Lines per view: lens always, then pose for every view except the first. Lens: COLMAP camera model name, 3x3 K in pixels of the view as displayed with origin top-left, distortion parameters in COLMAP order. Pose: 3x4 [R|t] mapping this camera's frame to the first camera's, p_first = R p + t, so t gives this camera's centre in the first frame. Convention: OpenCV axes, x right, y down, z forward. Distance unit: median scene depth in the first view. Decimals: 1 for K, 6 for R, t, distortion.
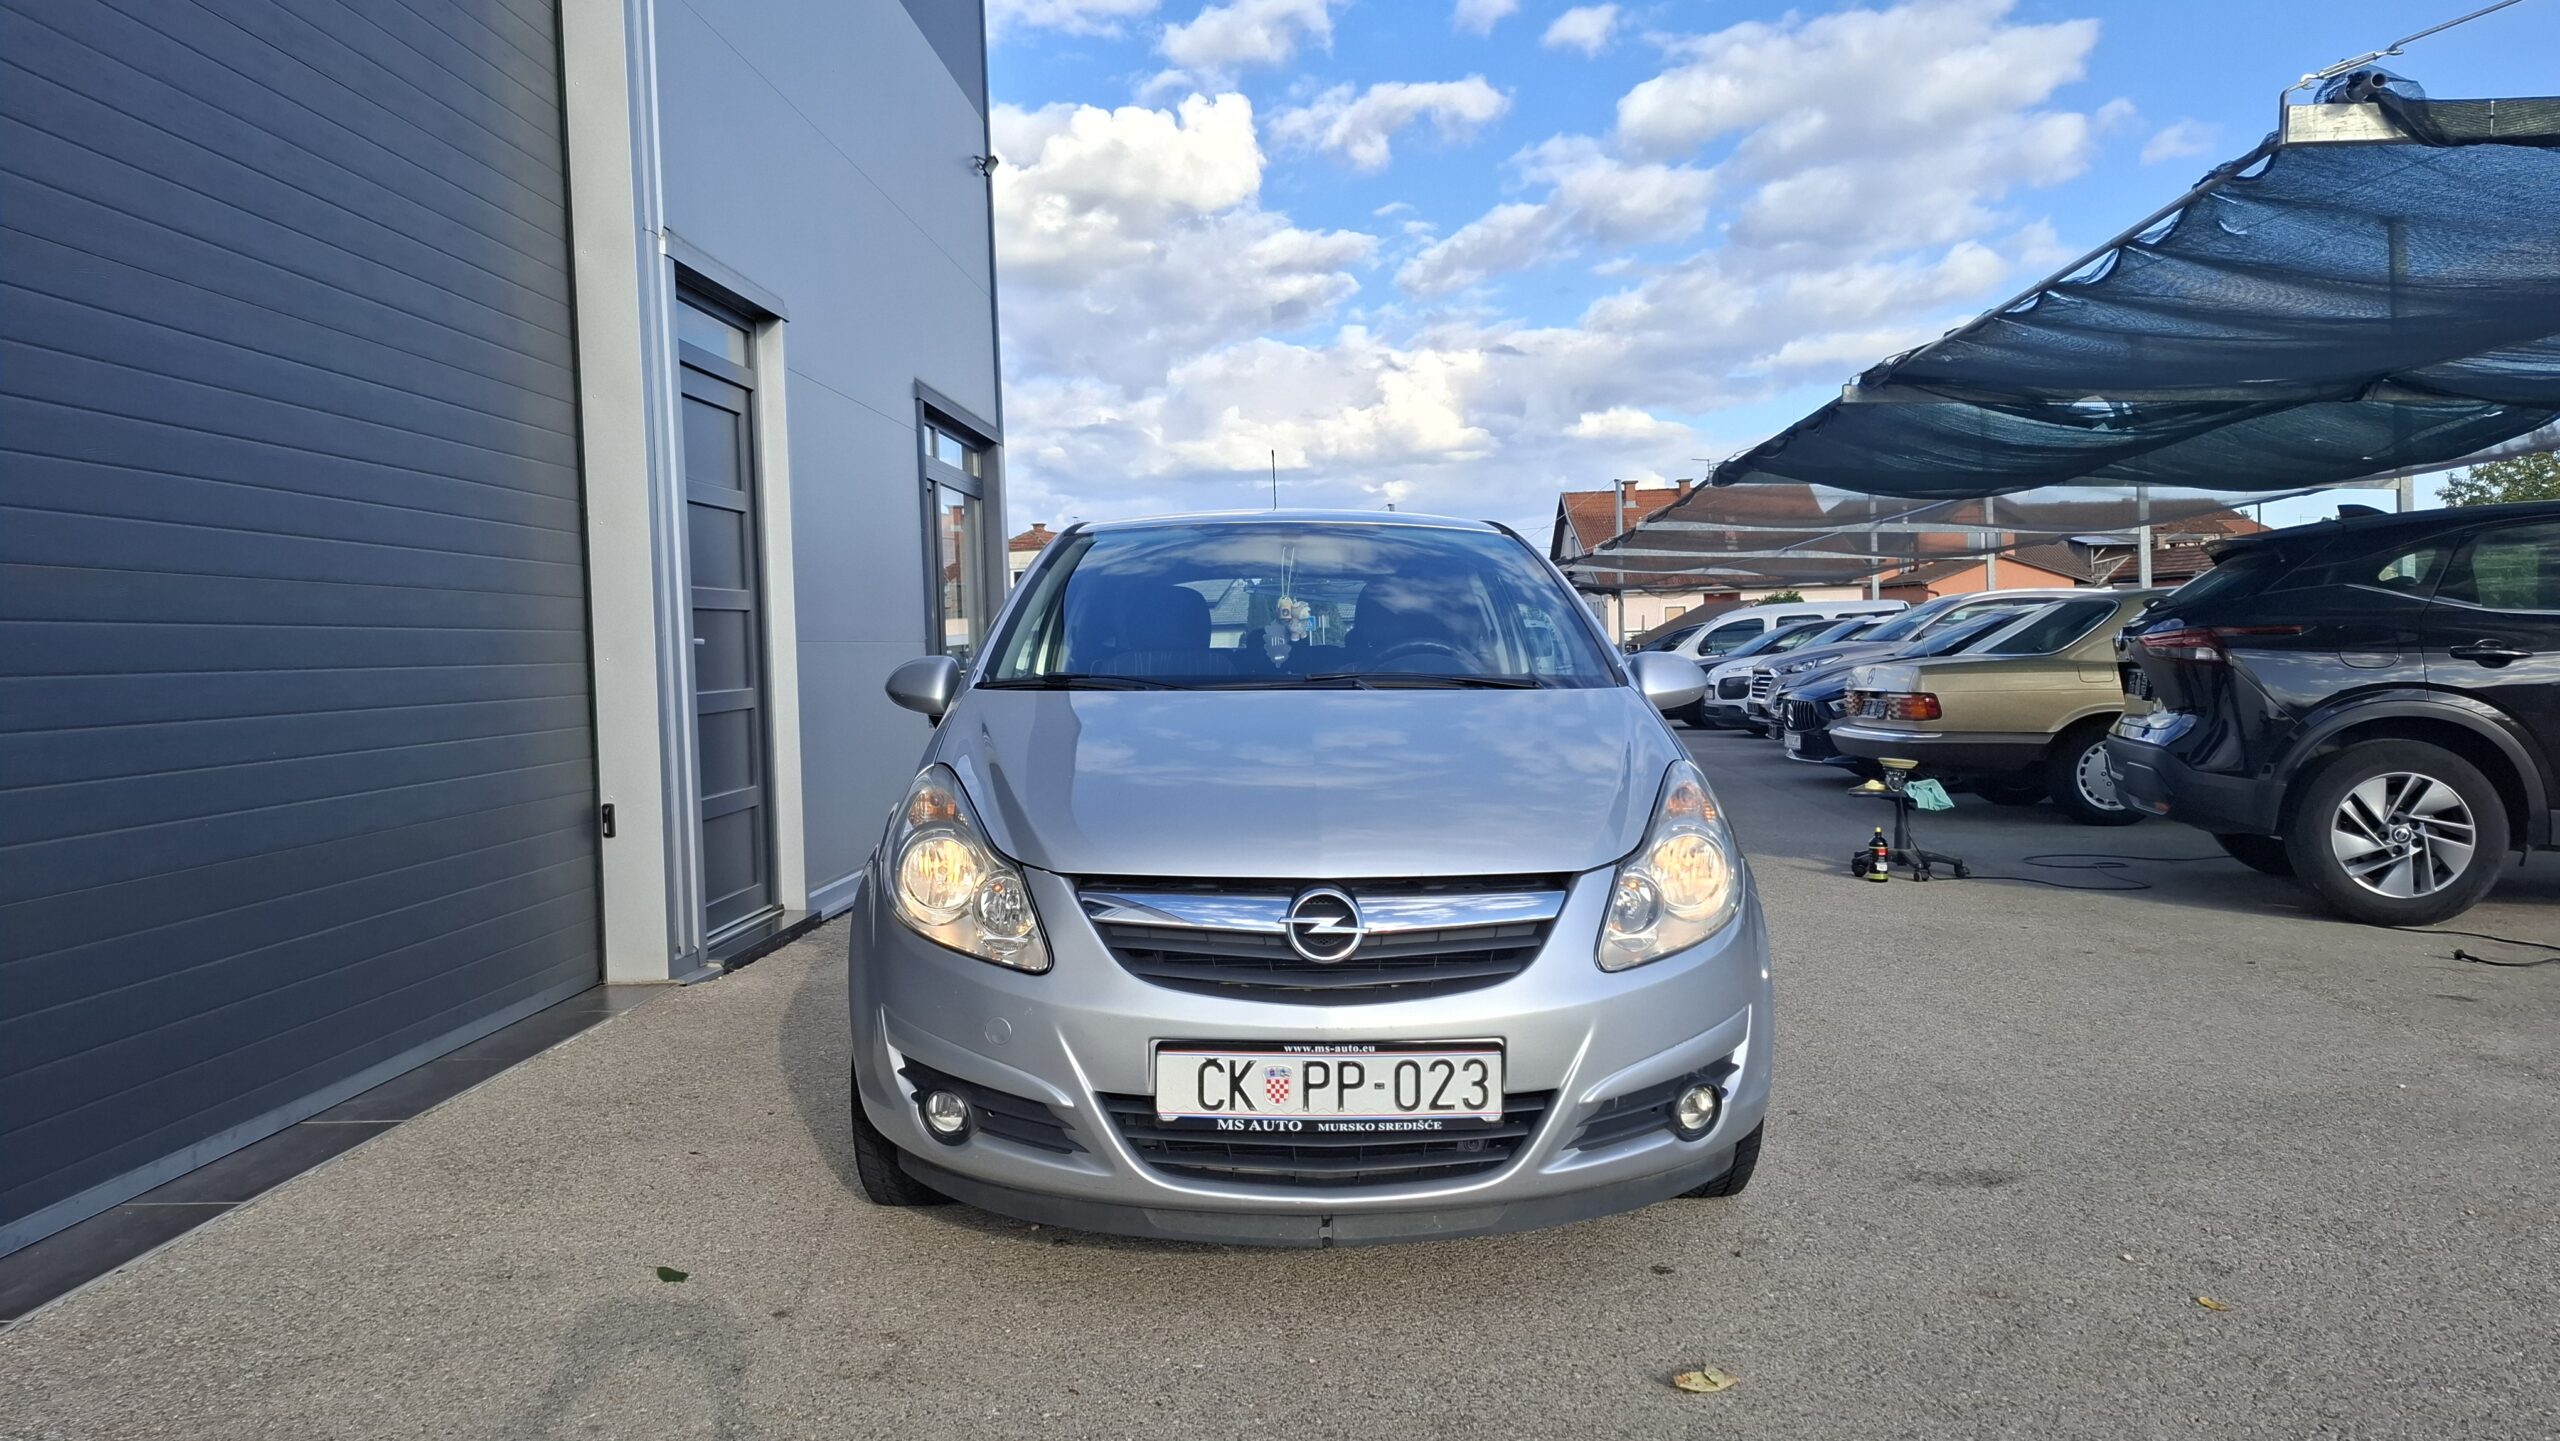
lens RADIAL K [[1756.3, 0, 1284.4], [0, 1756.3, 717.0], [0, 0, 1]] dist [0.103904, -0.162205]
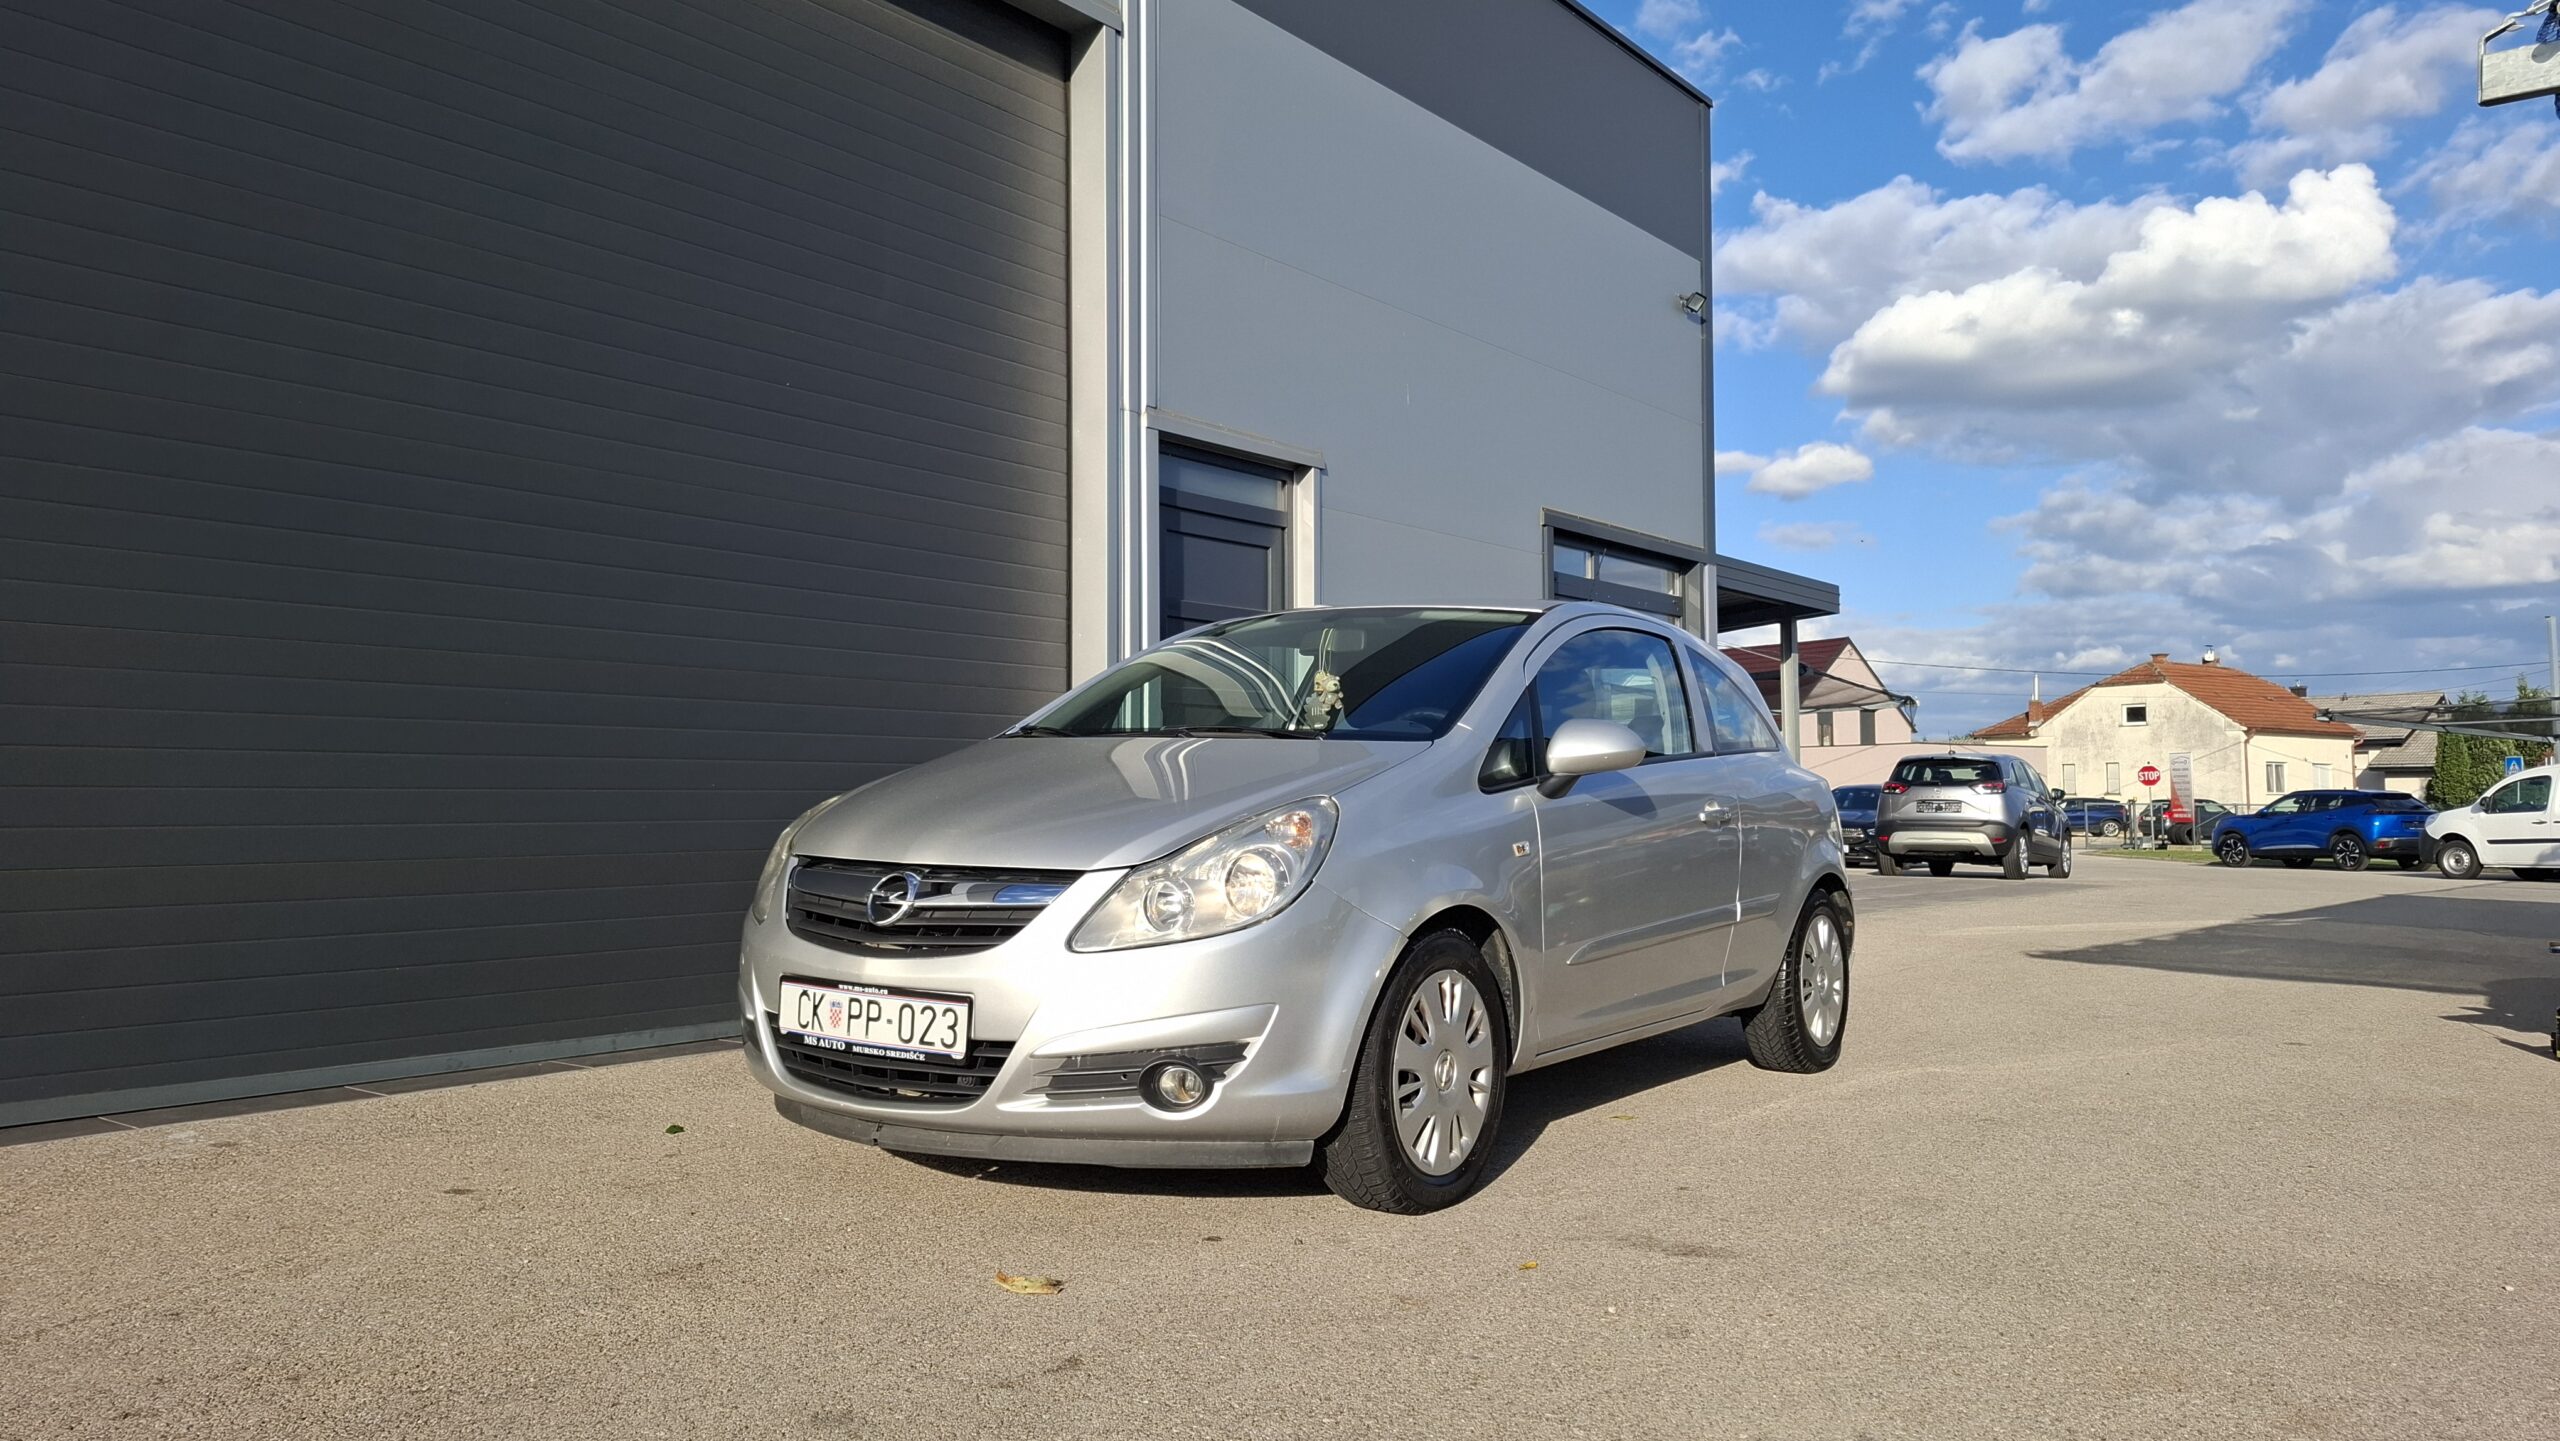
lens RADIAL K [[1778.5, 0, 1297.9], [0, 1778.5, 728.5], [0, 0, 1]] dist [0.114917, -0.170138]
pose [[0.821152, 0.001920, -0.570706, 1.041144], [-0.044548, 0.997159, -0.060743, 0.061363], [0.568968, 0.075303, 0.818905, 0.078639]]
